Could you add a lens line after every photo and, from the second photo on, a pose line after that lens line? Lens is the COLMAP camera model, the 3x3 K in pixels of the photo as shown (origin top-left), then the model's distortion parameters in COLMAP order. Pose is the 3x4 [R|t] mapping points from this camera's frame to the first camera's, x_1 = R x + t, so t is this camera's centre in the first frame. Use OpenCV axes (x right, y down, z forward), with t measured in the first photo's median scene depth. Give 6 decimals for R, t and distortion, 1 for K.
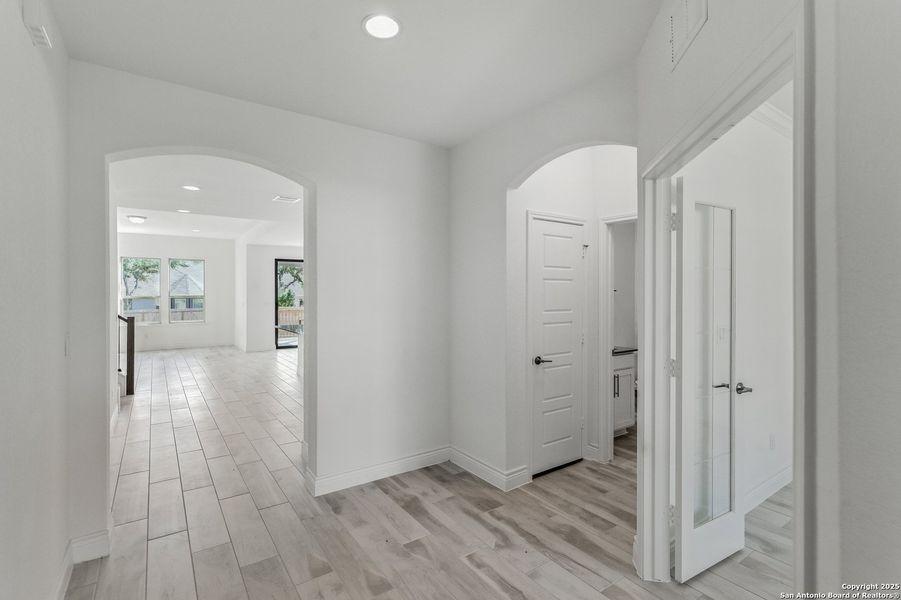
lens RADIAL K [[410.4, 0, 445.1], [0, 410.4, 295.9], [0, 0, 1]] dist [0.000344, 0.000593]
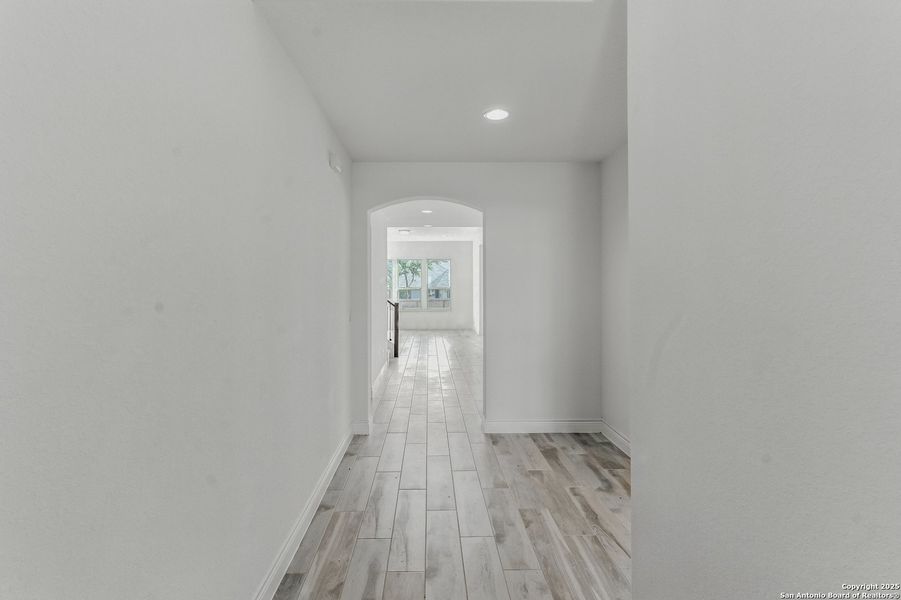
lens RADIAL K [[419.3, 0, 448.3], [0, 419.3, 283.7], [0, 0, 1]] dist [-0.000974, 0.000871]
pose [[0.842058, -0.005645, -0.539358, 0.334568], [0.001093, 0.999961, -0.008760, -0.006510], [0.539387, 0.006787, 0.842031, -0.257570]]
